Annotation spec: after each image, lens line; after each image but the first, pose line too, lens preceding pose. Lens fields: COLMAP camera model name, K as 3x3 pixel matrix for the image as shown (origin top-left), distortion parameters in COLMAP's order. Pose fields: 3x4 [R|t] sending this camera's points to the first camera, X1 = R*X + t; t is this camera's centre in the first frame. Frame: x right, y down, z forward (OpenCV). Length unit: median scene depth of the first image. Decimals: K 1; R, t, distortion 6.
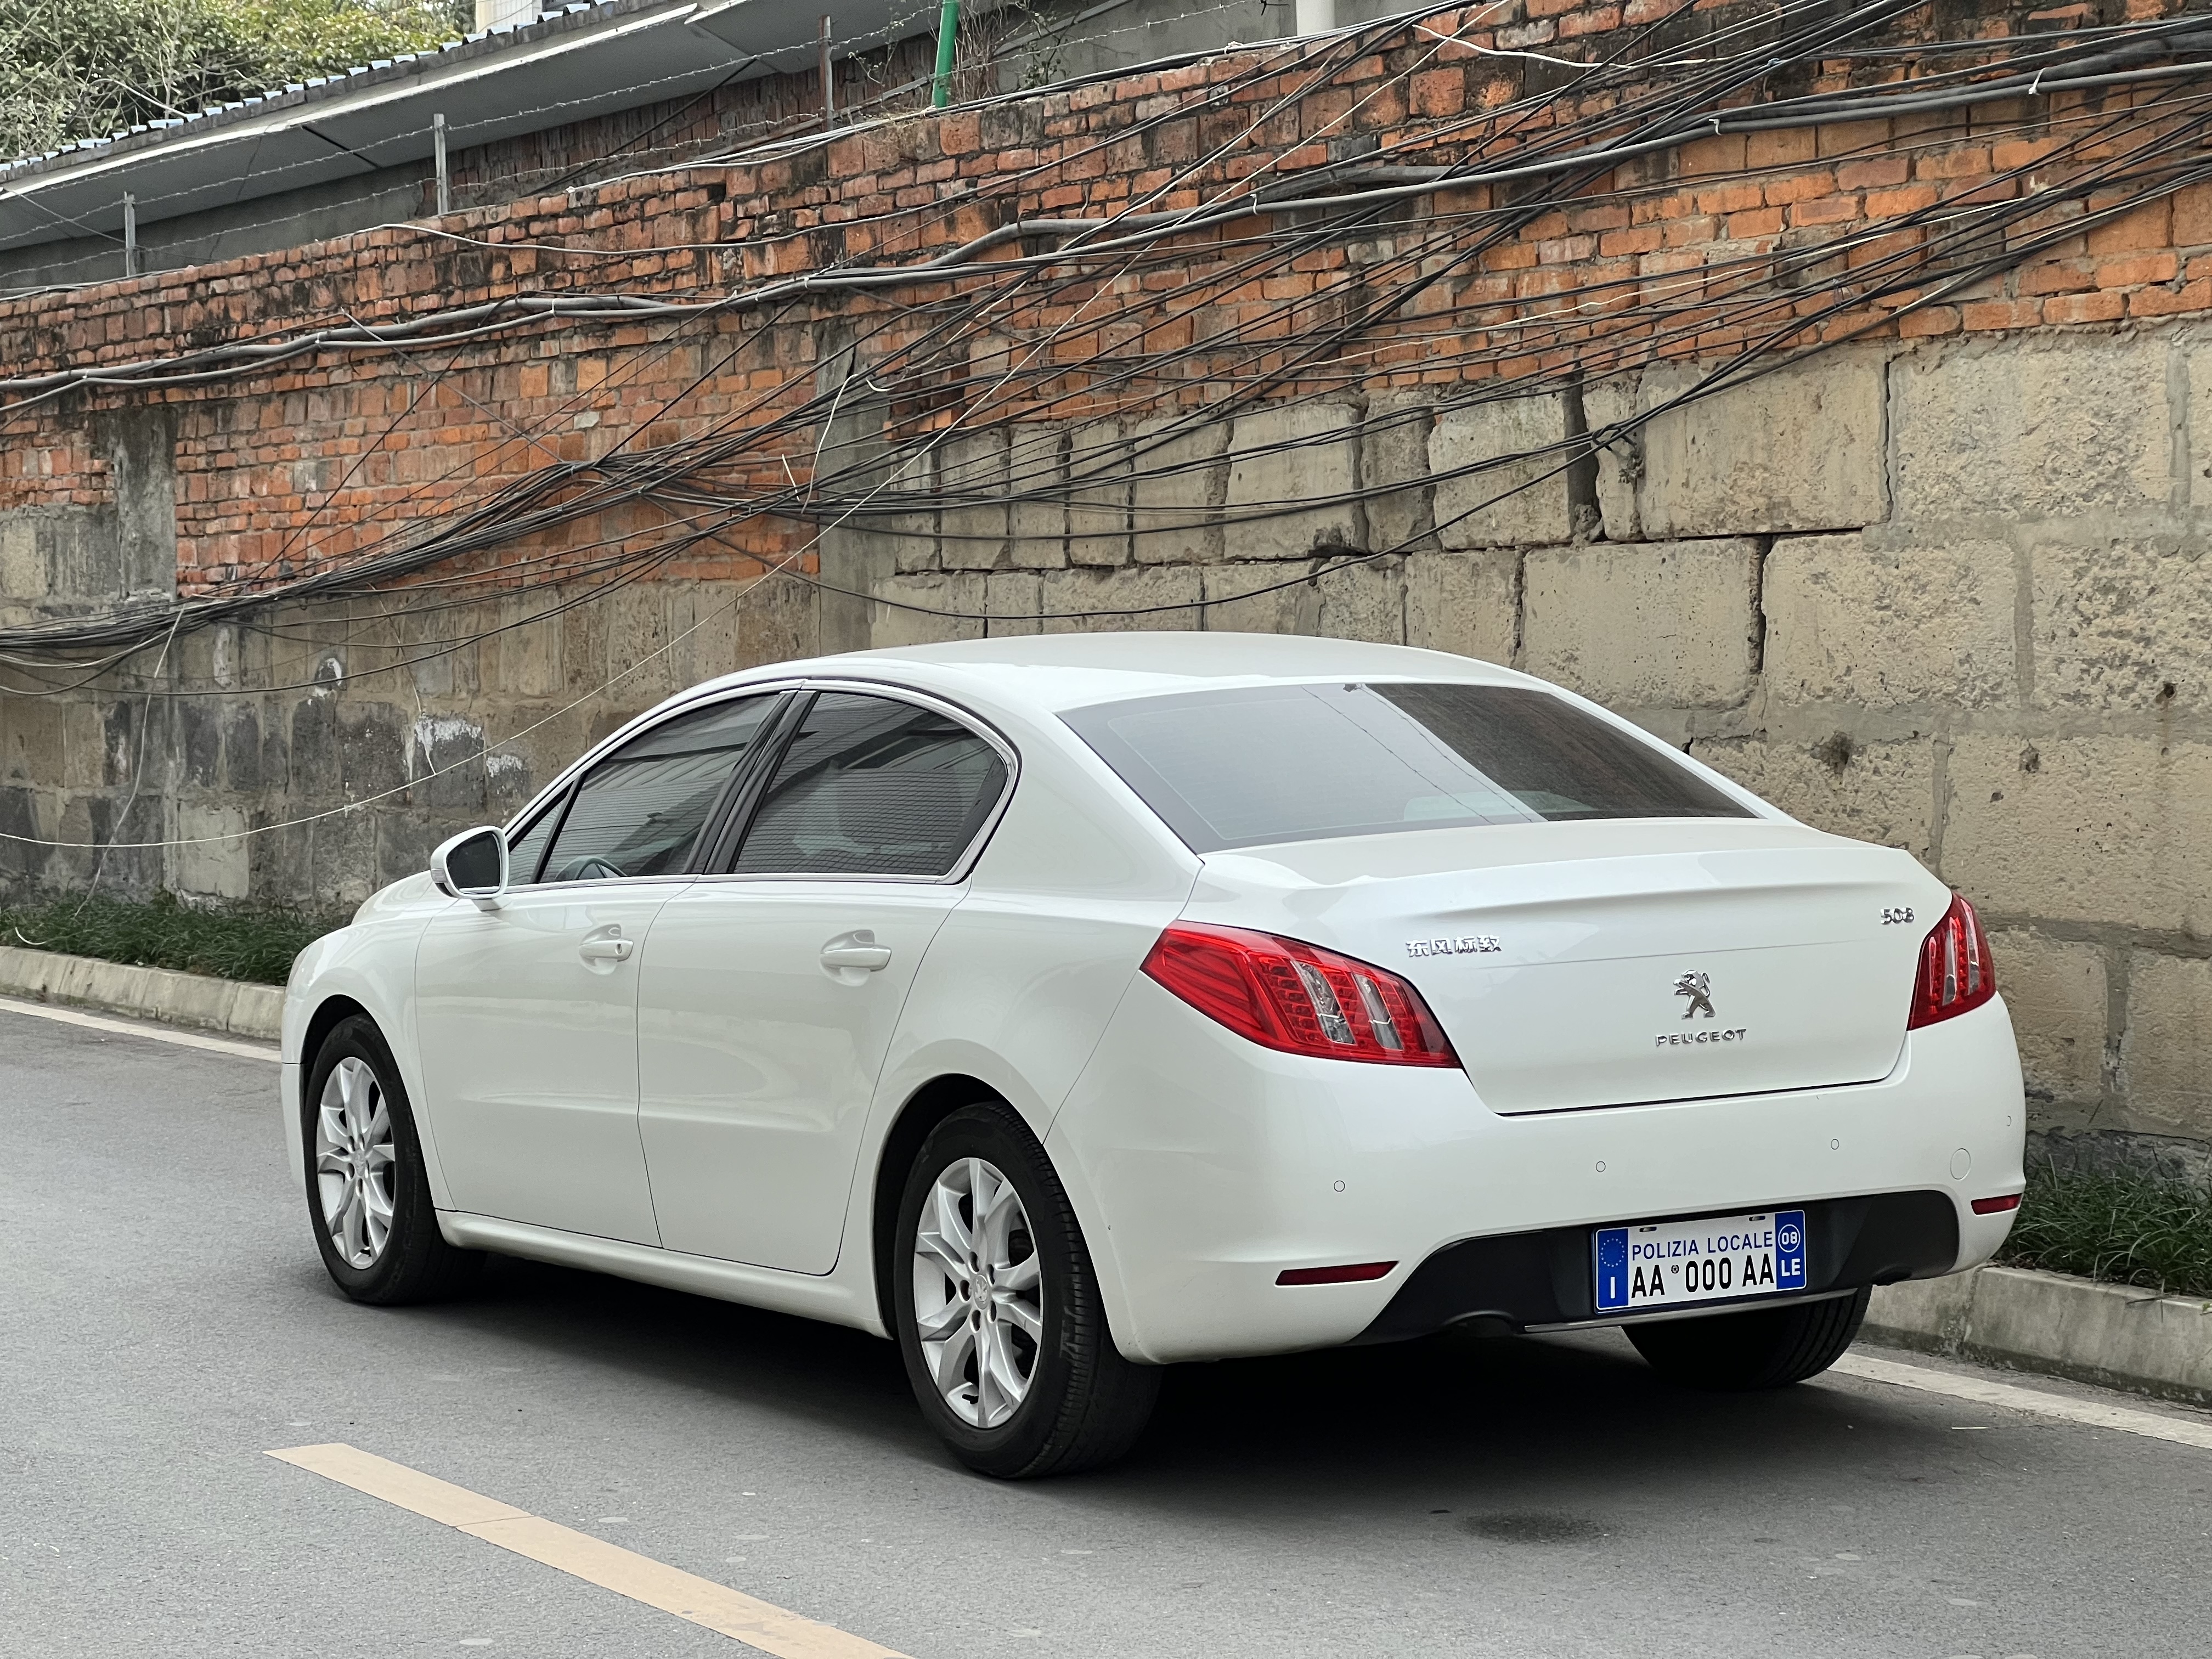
lens RADIAL K [[4864.8, 0, 1106.0], [0, 4864.8, 829.5], [0, 0, 1]] dist [-0.013561, 2.597093]
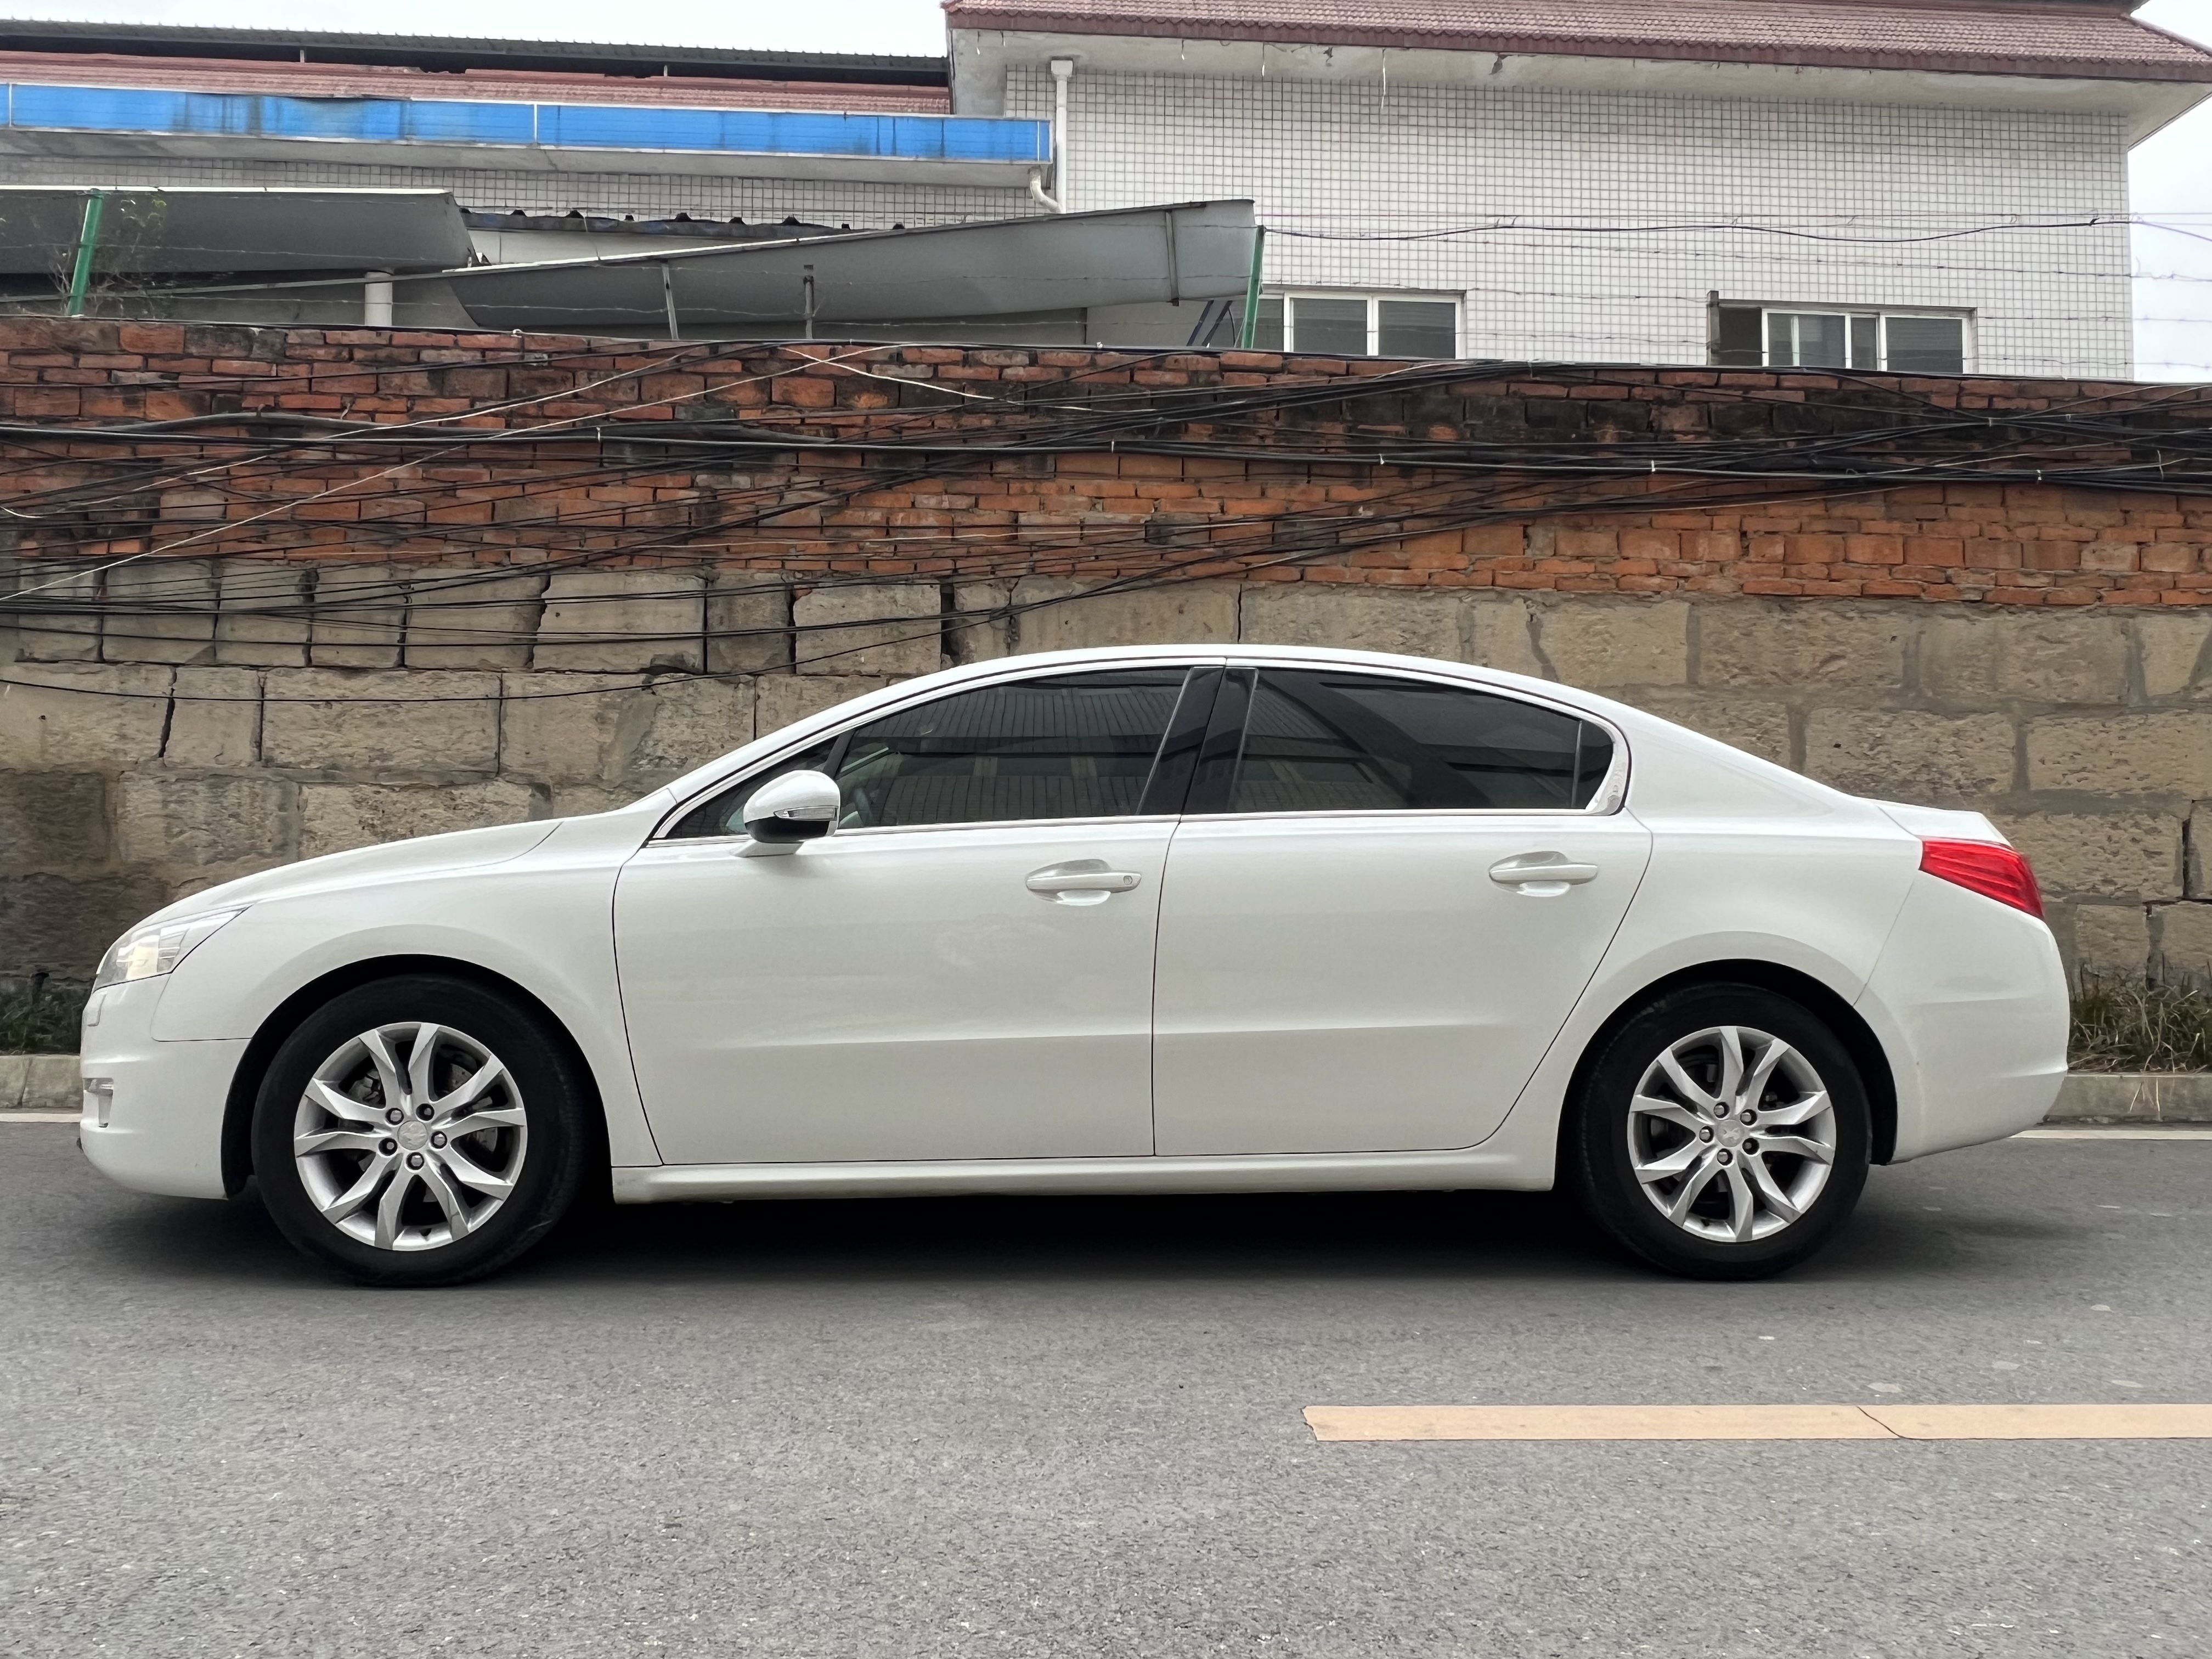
lens RADIAL K [[1524.2, 0, 1106.0], [0, 1524.2, 829.5], [0, 0, 1]] dist [0.000542, -0.001501]
pose [[0.455515, 0.055998, 0.888465, -0.360510], [0.015533, 0.997368, -0.070826, 0.033326], [-0.890092, 0.046063, 0.453447, 0.763369]]
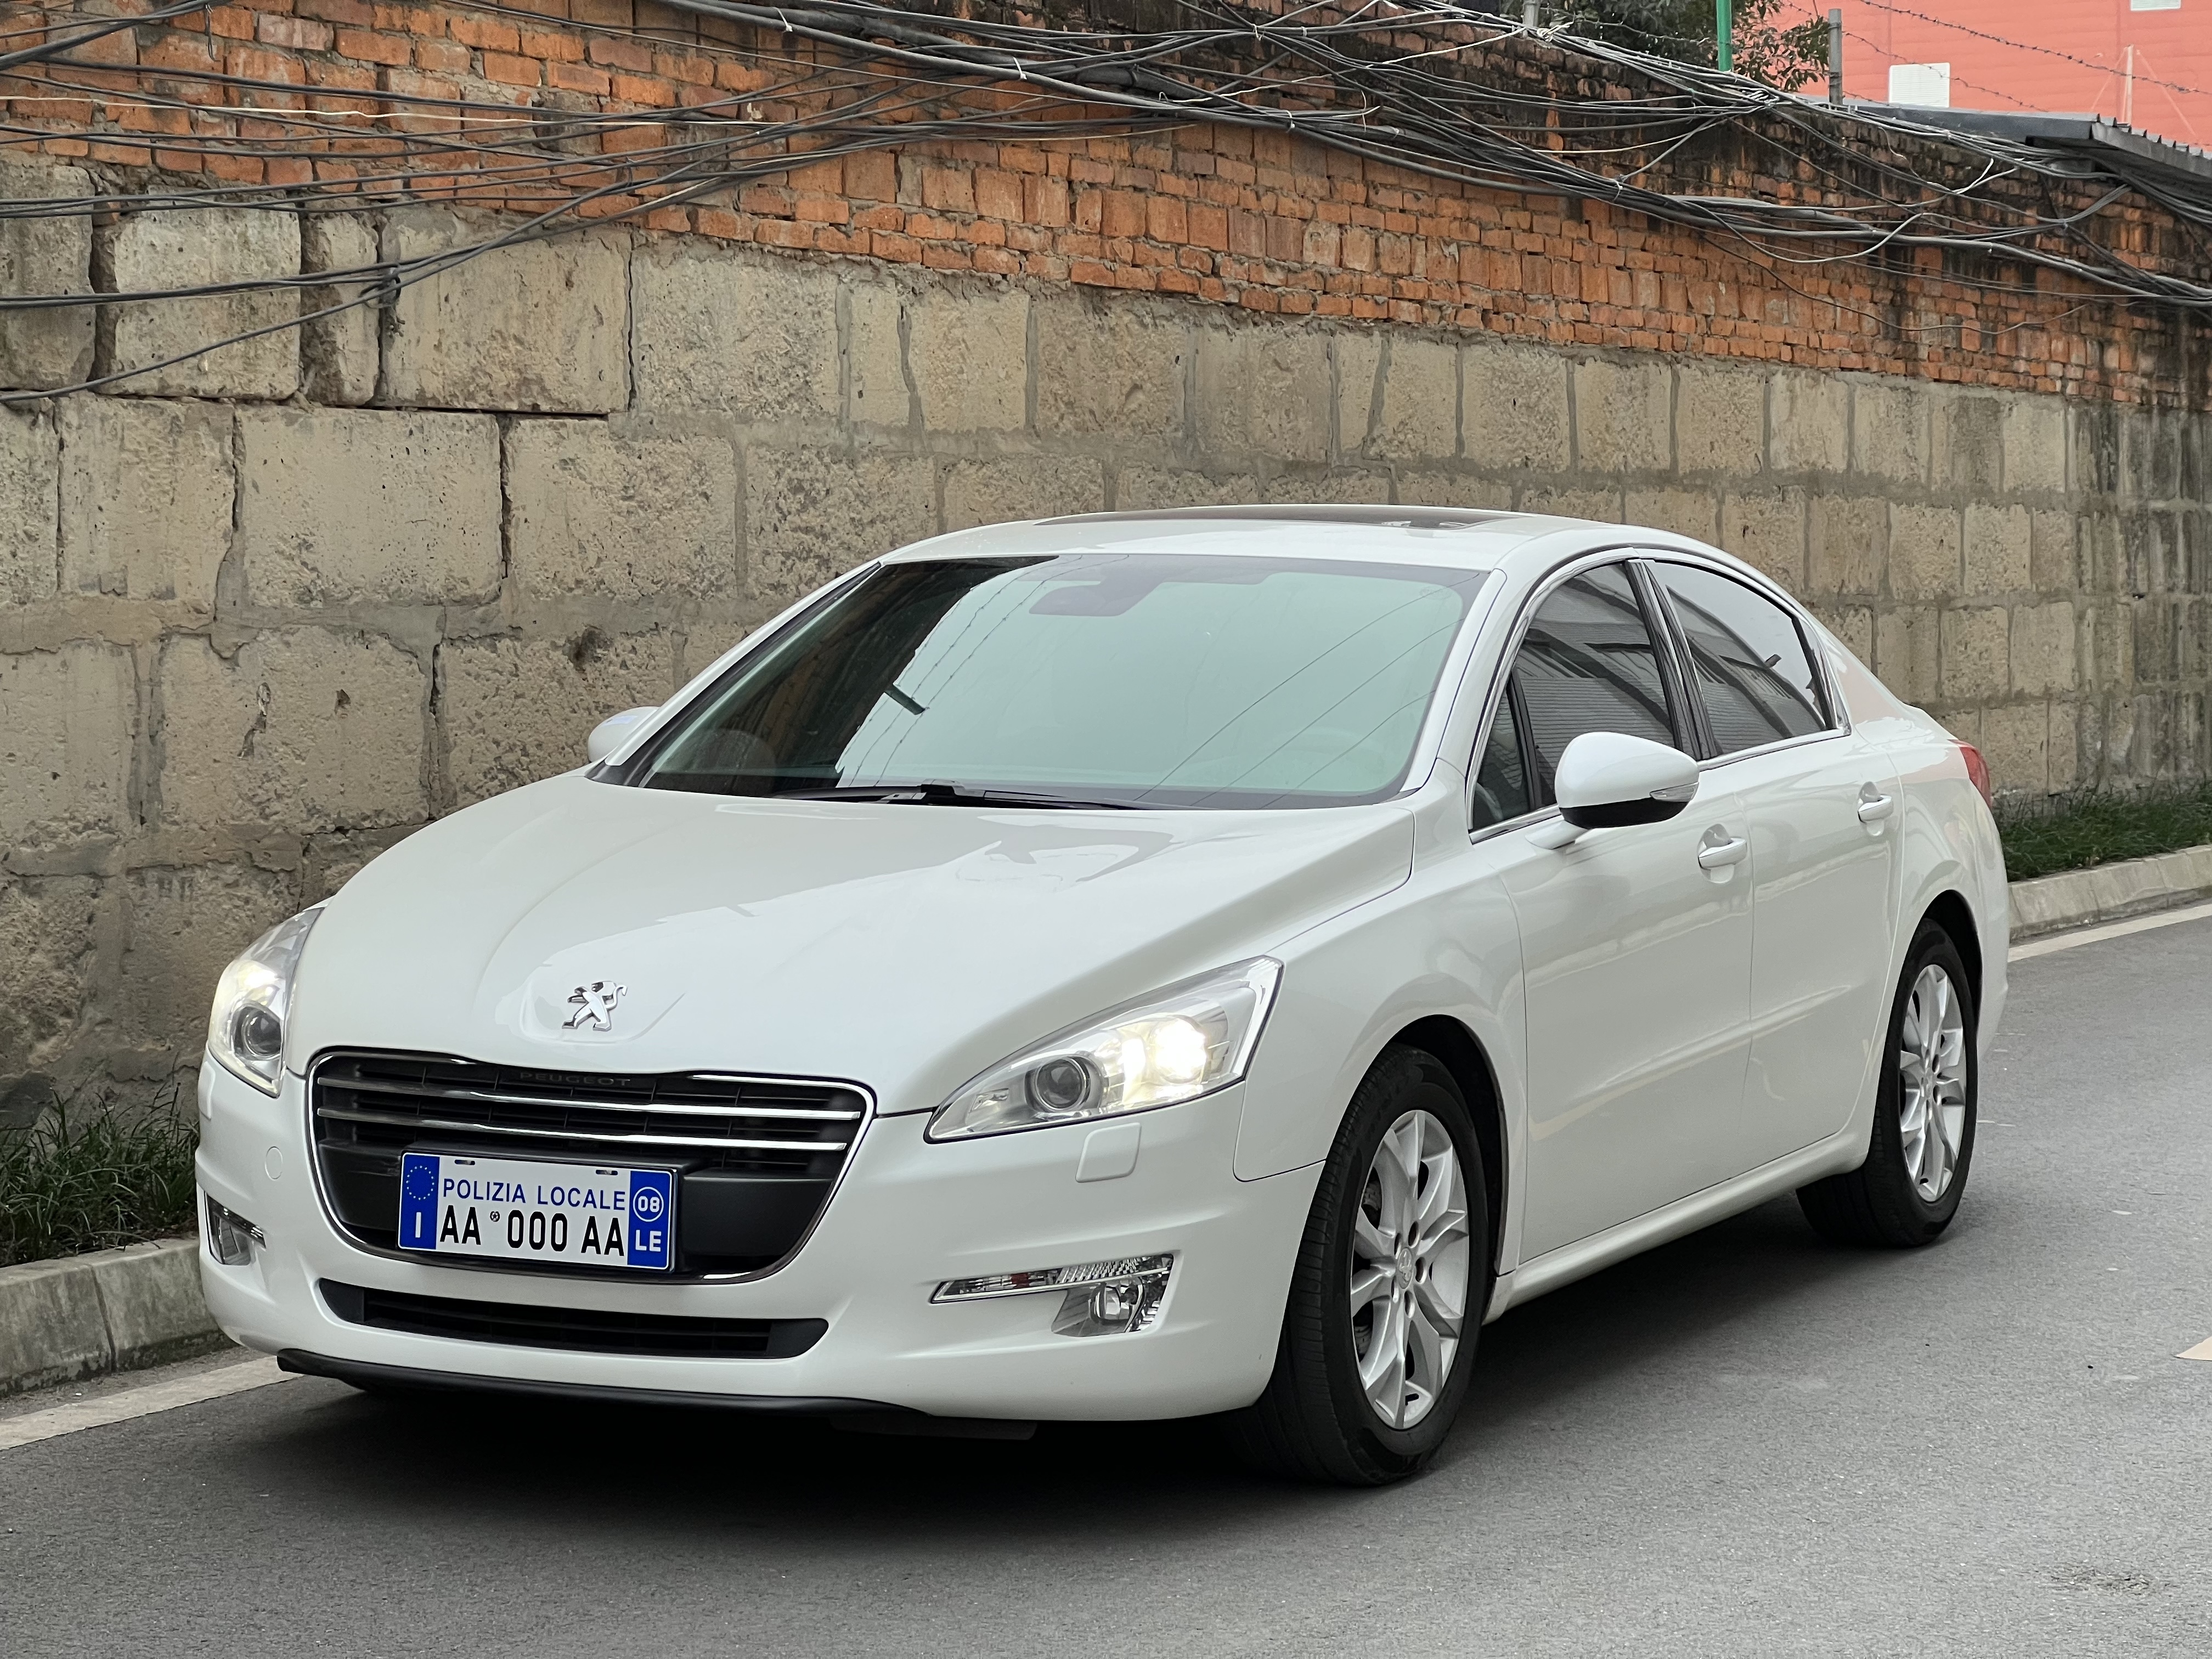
lens RADIAL K [[4864.8, 0, 1106.0], [0, 4864.8, 829.5], [0, 0, 1]] dist [-0.013561, 2.597093]
pose [[-0.557507, -0.029069, 0.829663, -0.692937], [0.043299, 0.997008, 0.064028, -0.036479], [-0.829042, 0.071620, -0.554580, 1.430360]]
